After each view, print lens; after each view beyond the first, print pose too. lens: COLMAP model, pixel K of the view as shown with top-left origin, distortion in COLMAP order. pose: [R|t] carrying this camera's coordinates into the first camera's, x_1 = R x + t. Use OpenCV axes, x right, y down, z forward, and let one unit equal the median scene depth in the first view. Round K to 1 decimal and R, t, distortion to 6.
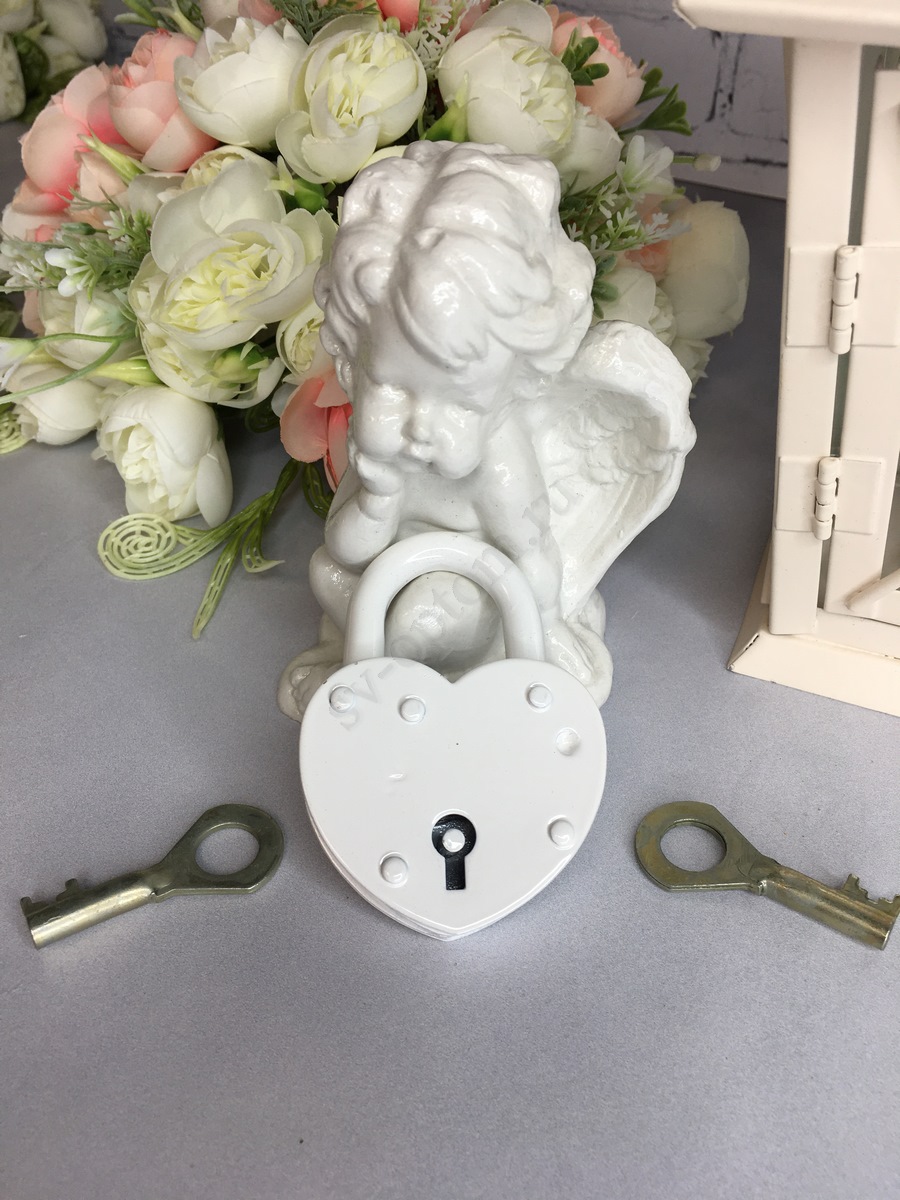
lens RADIAL K [[1031.6, 0, 455.1], [0, 1031.6, 605.1], [0, 0, 1]] dist [0.088564, -0.154622]
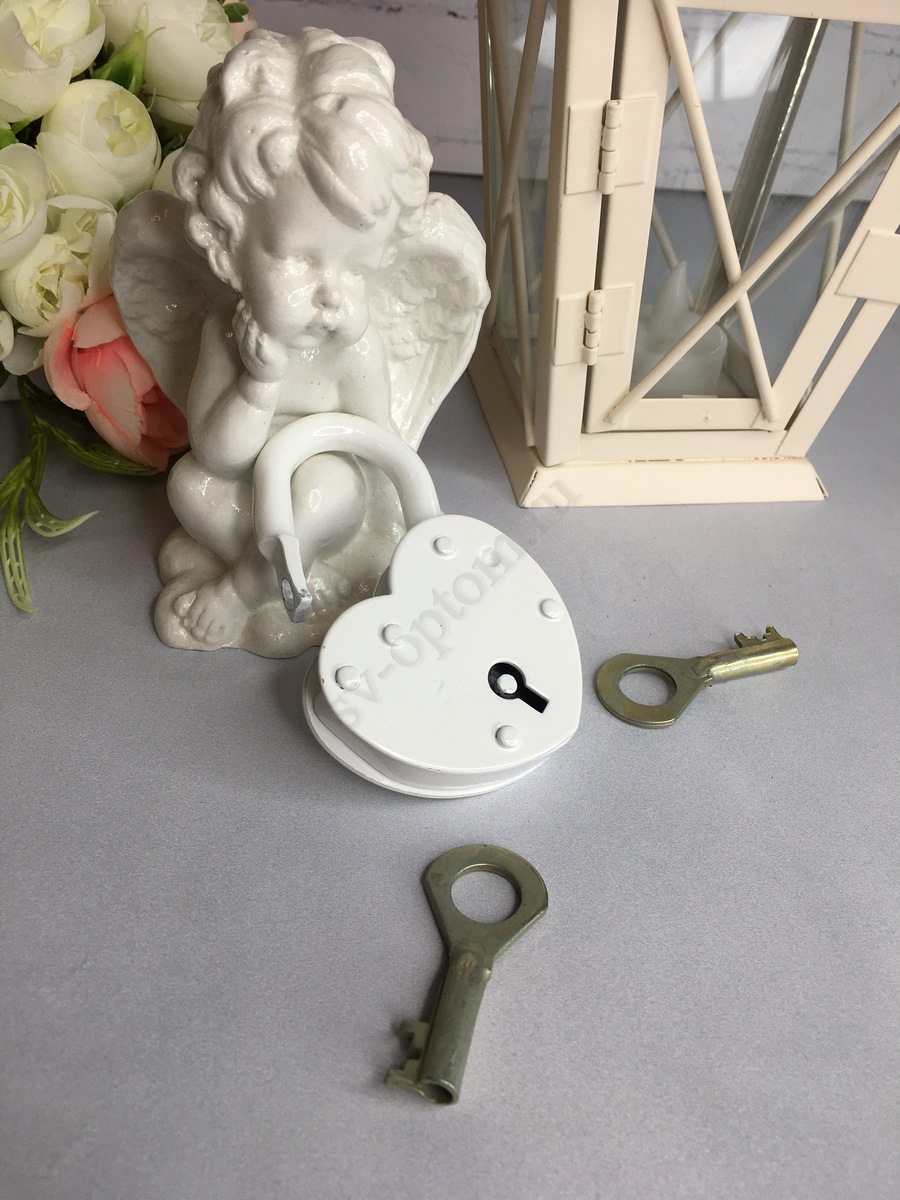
lens RADIAL K [[1034.5, 0, 450.0], [0, 1034.5, 600.0], [0, 0, 1]] dist [0.086202, -0.136806]
pose [[0.840686, -0.269578, 0.469654, -0.425037], [0.282559, 0.958230, 0.044233, 0.097823], [-0.461961, 0.095519, 0.881742, 0.018828]]
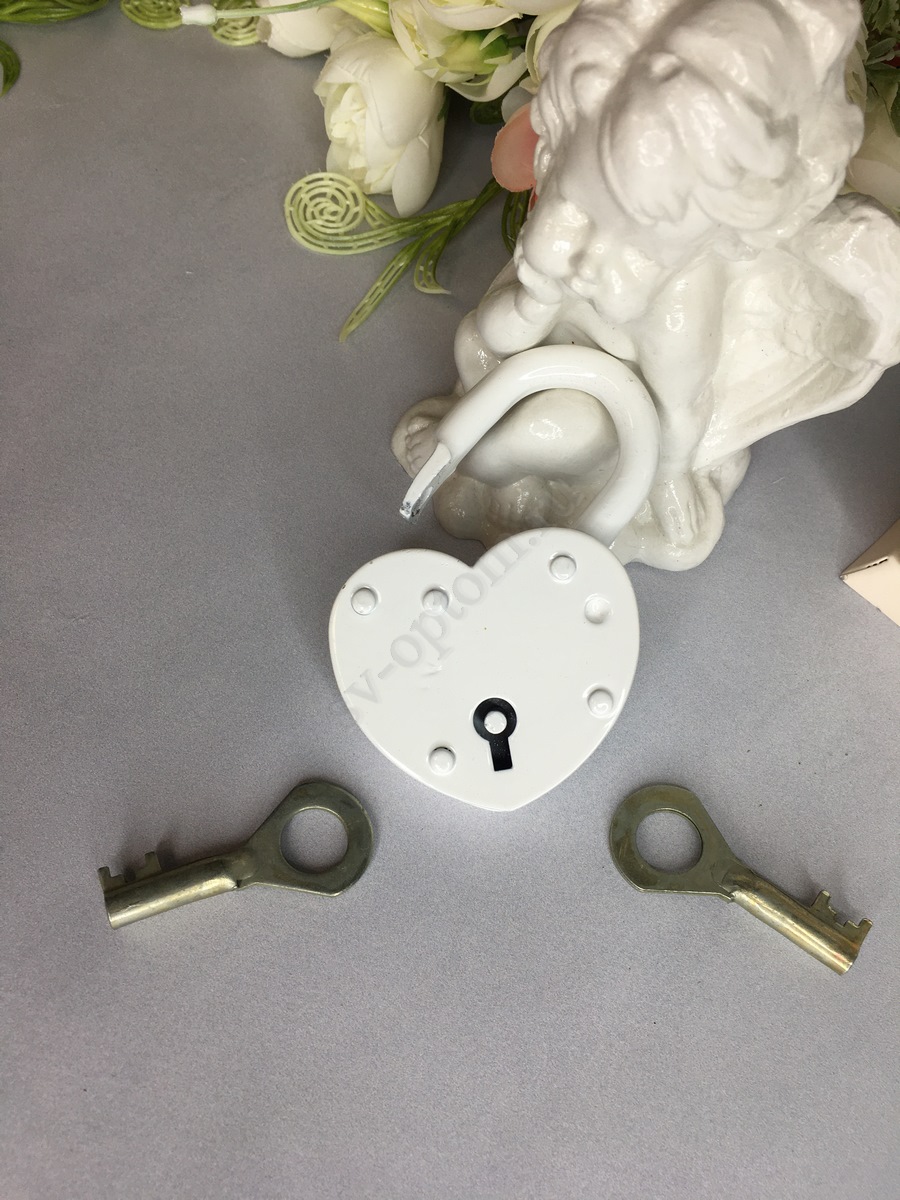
lens RADIAL K [[1034.5, 0, 450.0], [0, 1034.5, 600.0], [0, 0, 1]] dist [0.086202, -0.136806]
pose [[0.916300, 0.385736, -0.107717, 0.054076], [-0.323973, 0.872035, 0.366874, -0.171794], [0.235449, -0.301269, 0.924013, 0.038709]]
